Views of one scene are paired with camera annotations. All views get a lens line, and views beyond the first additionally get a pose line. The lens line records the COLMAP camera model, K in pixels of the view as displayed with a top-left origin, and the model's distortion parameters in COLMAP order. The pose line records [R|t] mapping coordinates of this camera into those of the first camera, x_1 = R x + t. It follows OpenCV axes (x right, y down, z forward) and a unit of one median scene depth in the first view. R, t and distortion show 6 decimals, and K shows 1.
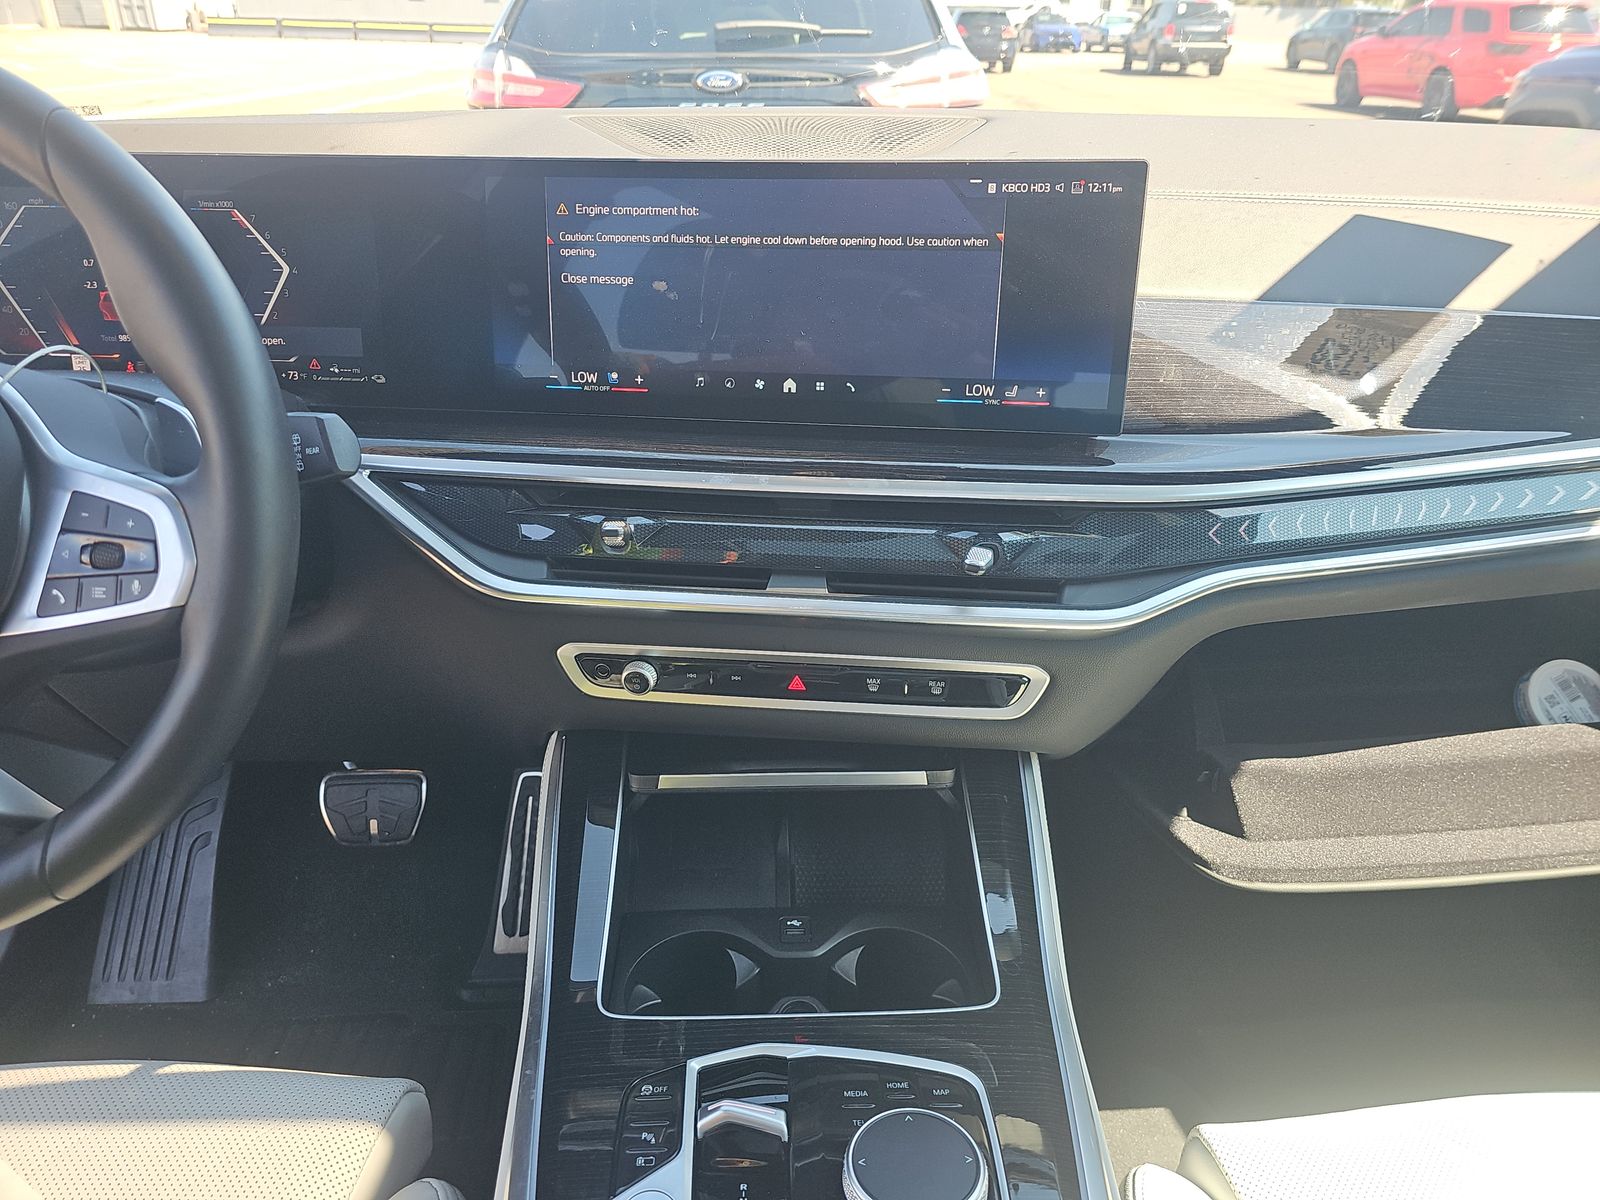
lens RADIAL K [[1055.6, 0, 796.6], [0, 1055.6, 609.5], [0, 0, 1]] dist [0.060956, -0.070887]
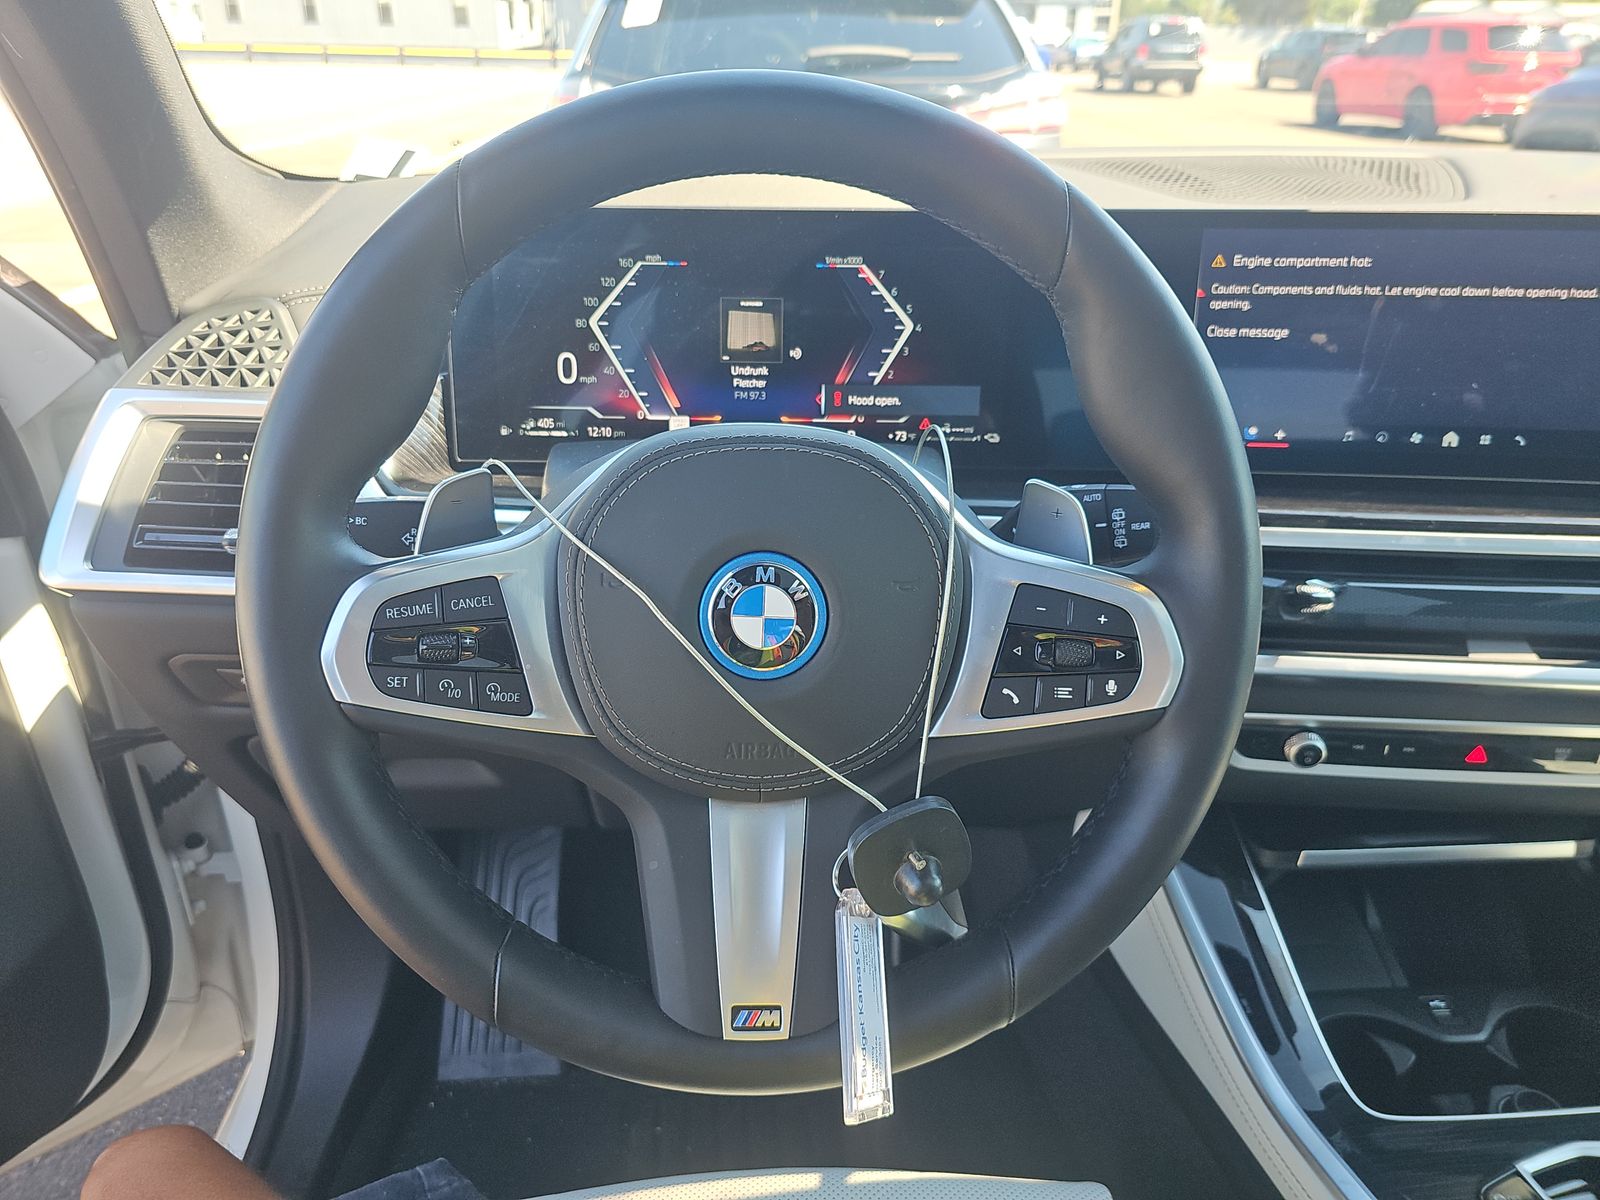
lens RADIAL K [[1066.7, 0, 800.0], [0, 1066.7, 600.0], [0, 0, 1]] dist [0.039899, -0.059651]
pose [[0.999668, -0.014335, 0.021396, -0.605557], [0.014847, 0.999602, -0.023985, -0.051835], [-0.021044, 0.024295, 0.999483, 0.048324]]
